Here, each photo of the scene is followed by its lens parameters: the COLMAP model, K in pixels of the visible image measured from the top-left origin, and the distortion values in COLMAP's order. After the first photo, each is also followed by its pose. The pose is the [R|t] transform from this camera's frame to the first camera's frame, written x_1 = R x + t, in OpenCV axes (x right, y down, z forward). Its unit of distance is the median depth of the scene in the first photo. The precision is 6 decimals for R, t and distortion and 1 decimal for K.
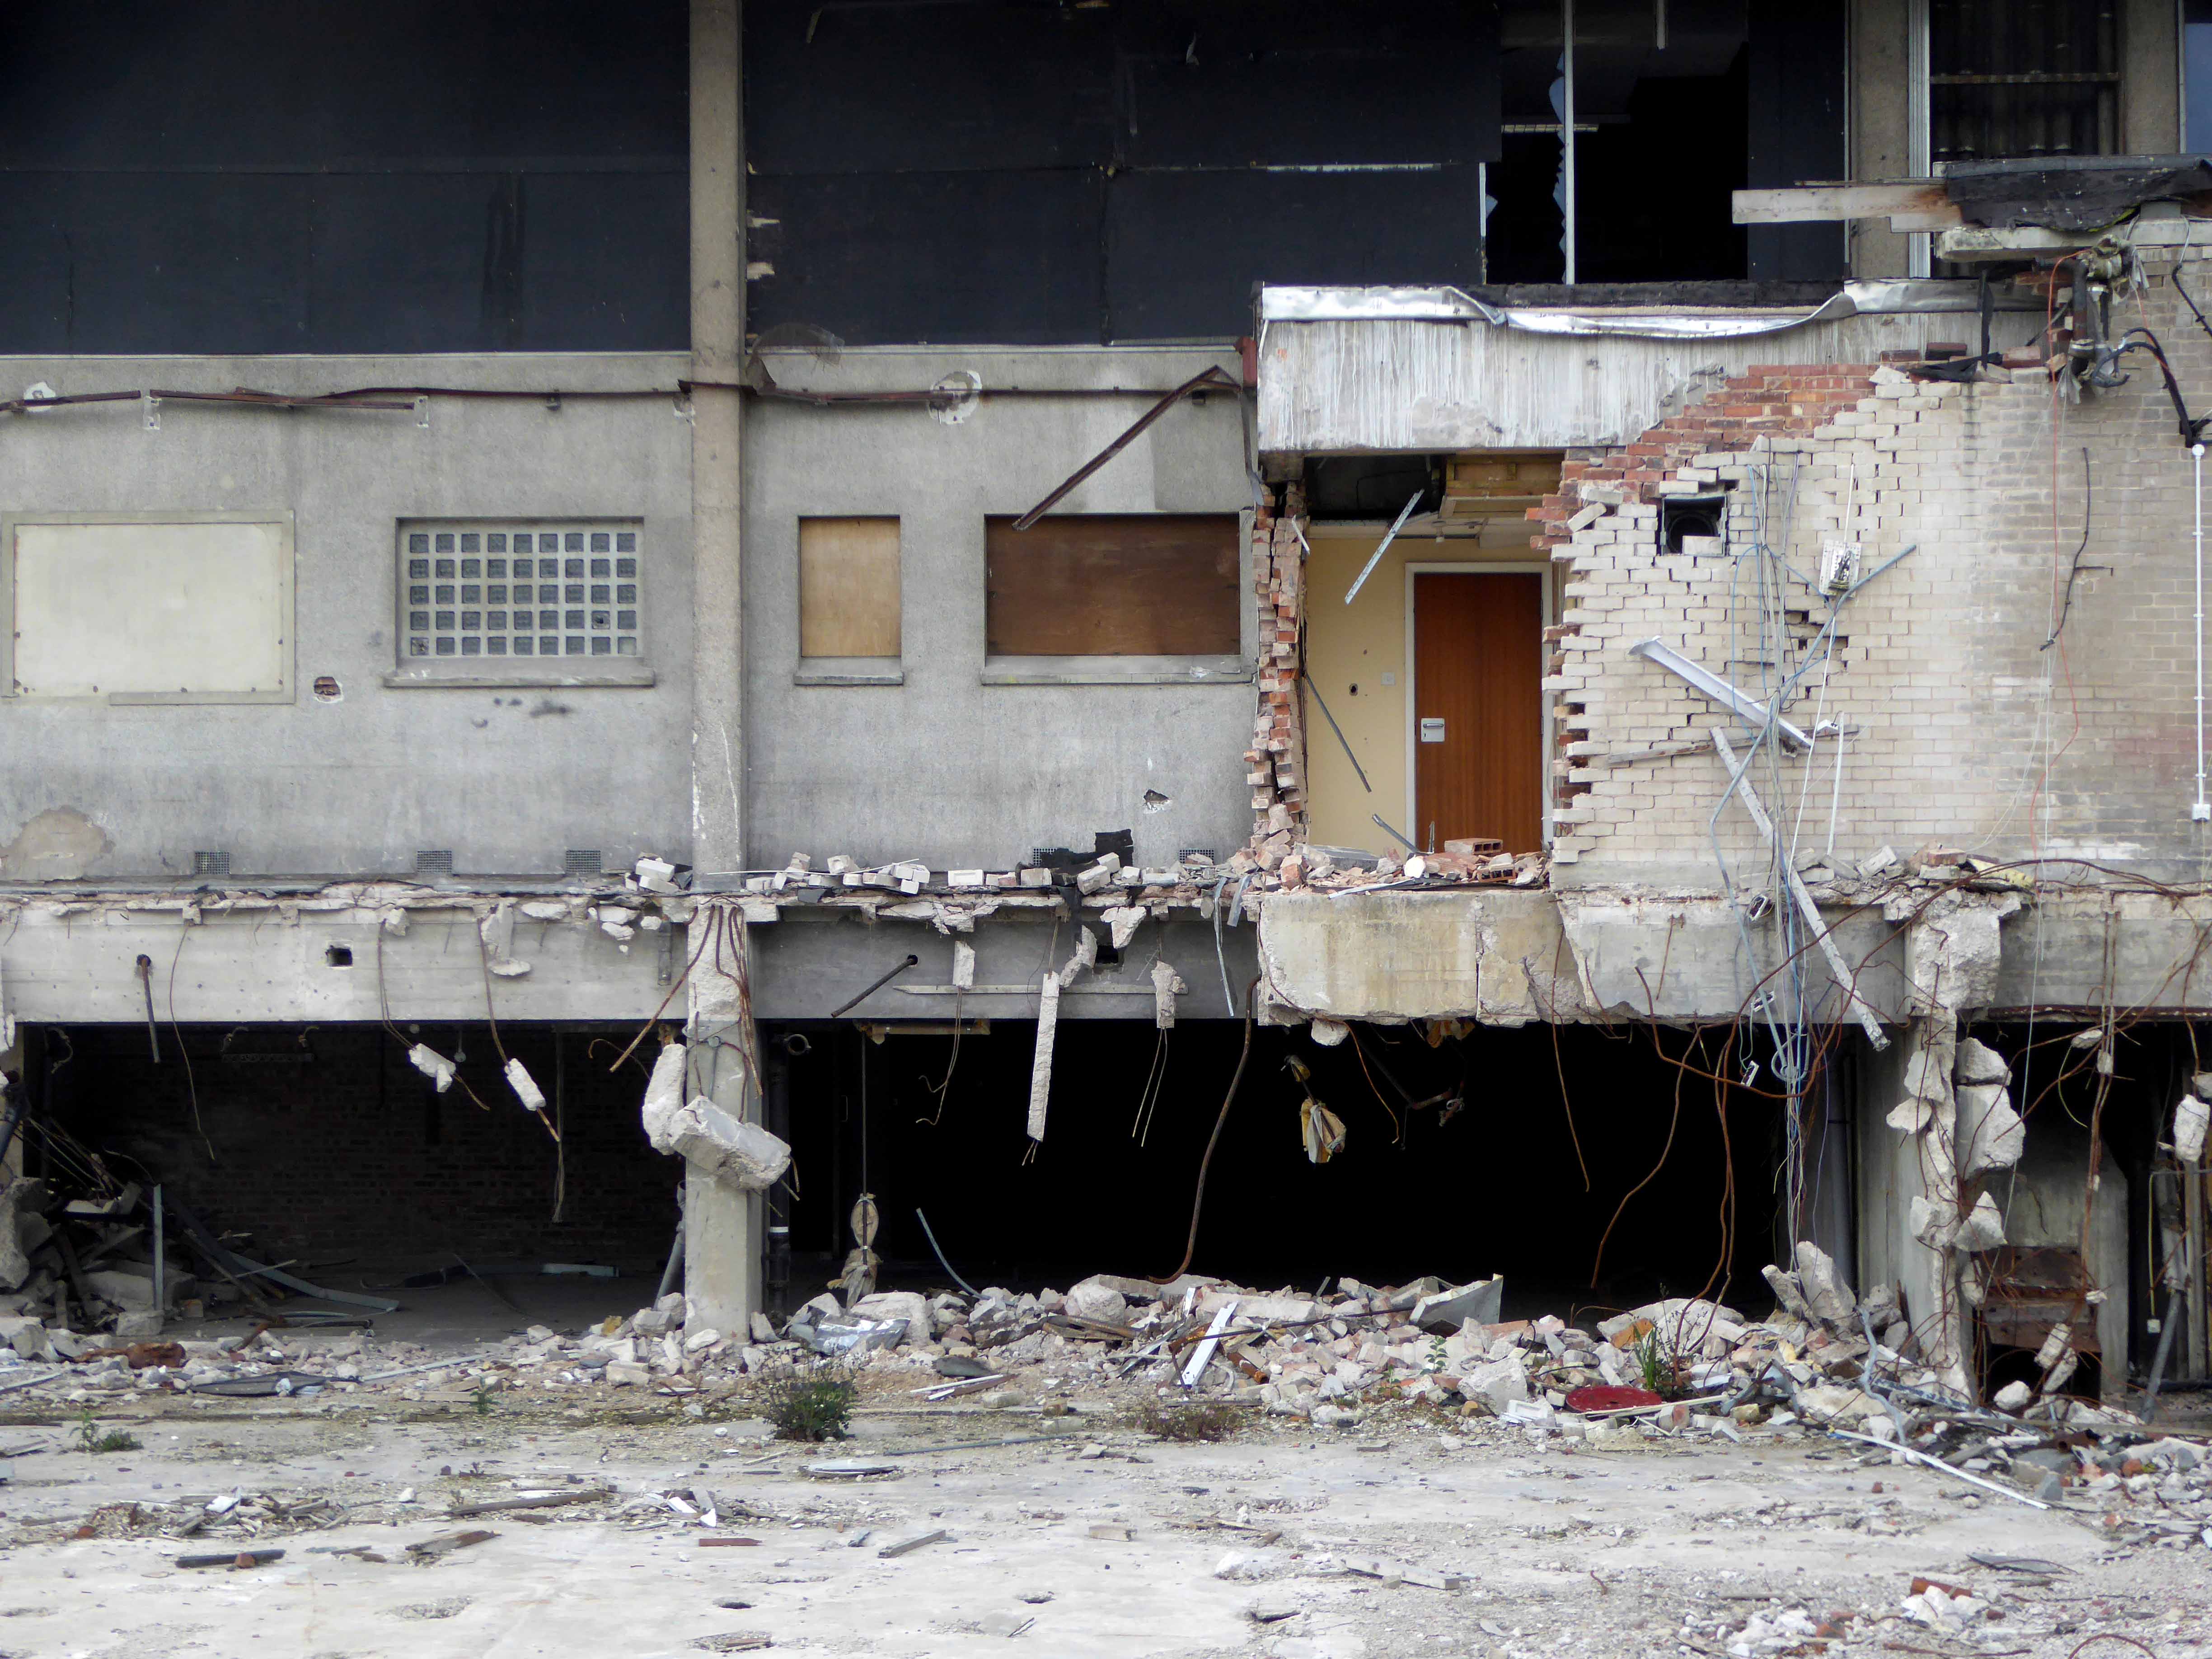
lens RADIAL K [[4191.9, 0, 1106.6], [0, 4191.9, 830.2], [0, 0, 1]] dist [0.085119, 0.000000]
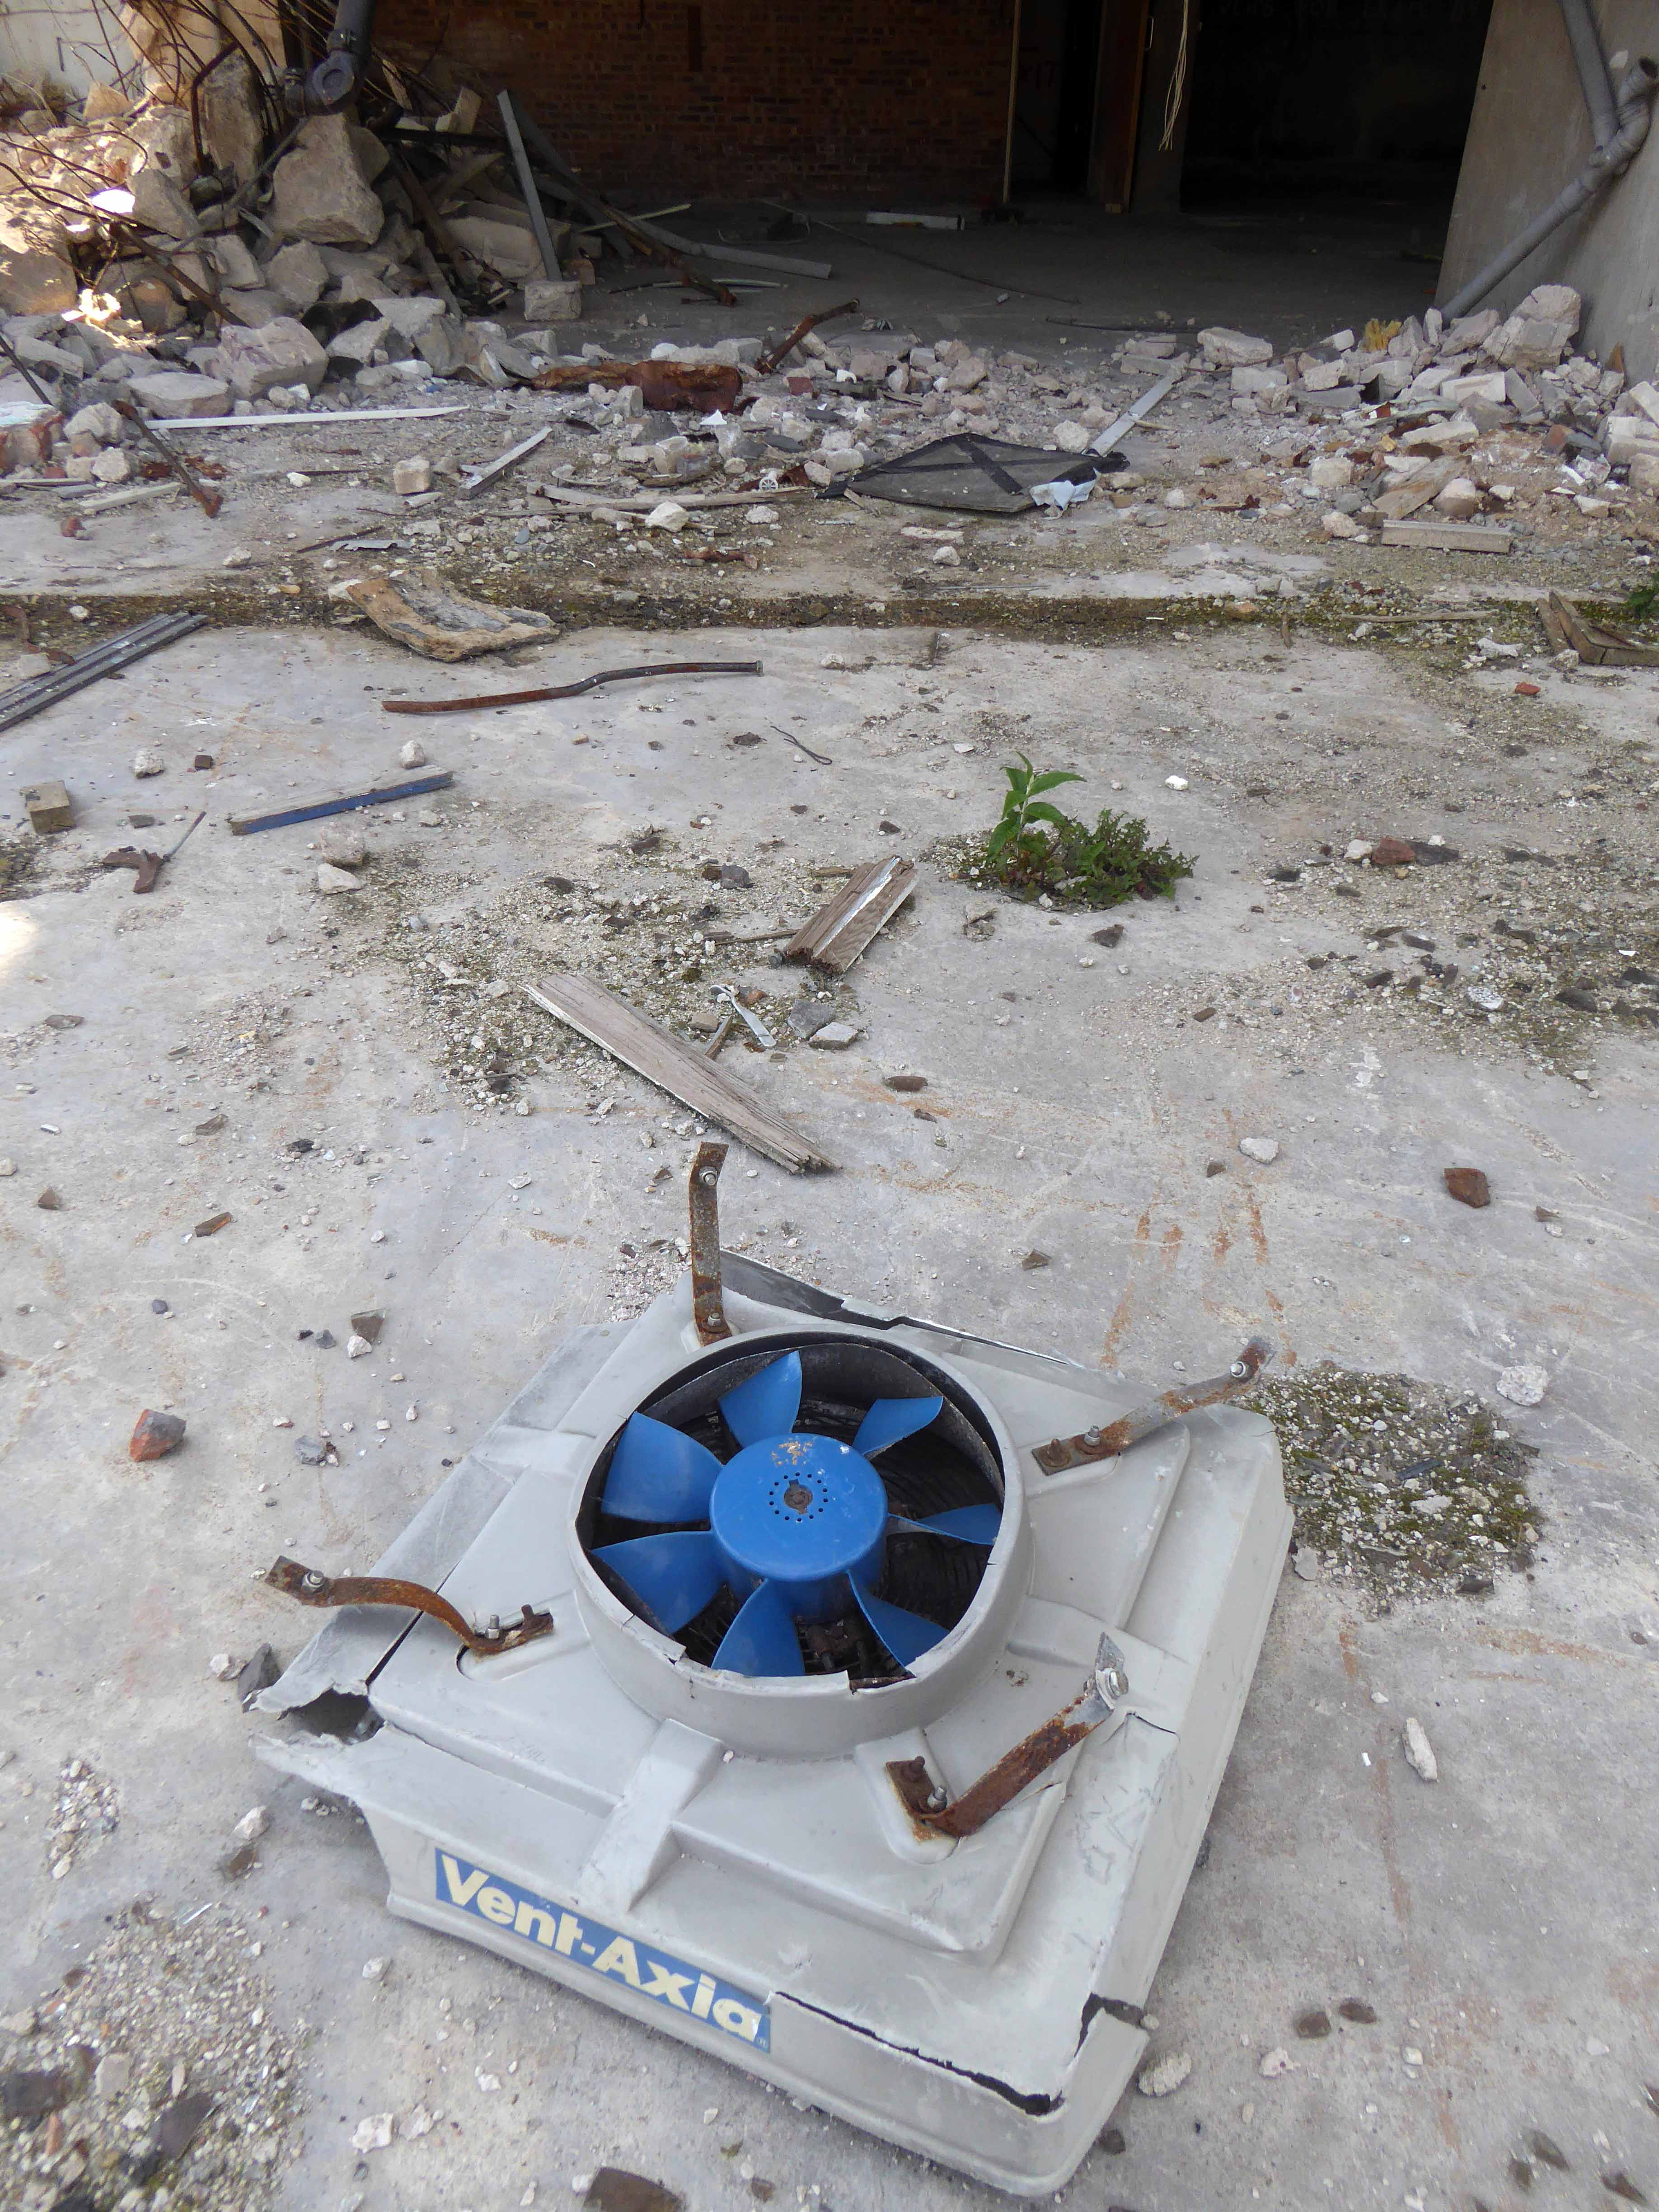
lens RADIAL K [[1639.7, 0, 827.9], [0, 1639.7, 1108.1], [0, 0, 1]] dist [-0.015888, 0.009490]
pose [[0.996900, -0.024373, 0.074814, -0.179733], [-0.022679, 0.821461, 0.569813, 0.061142], [-0.075345, -0.569743, 0.818362, 0.600045]]
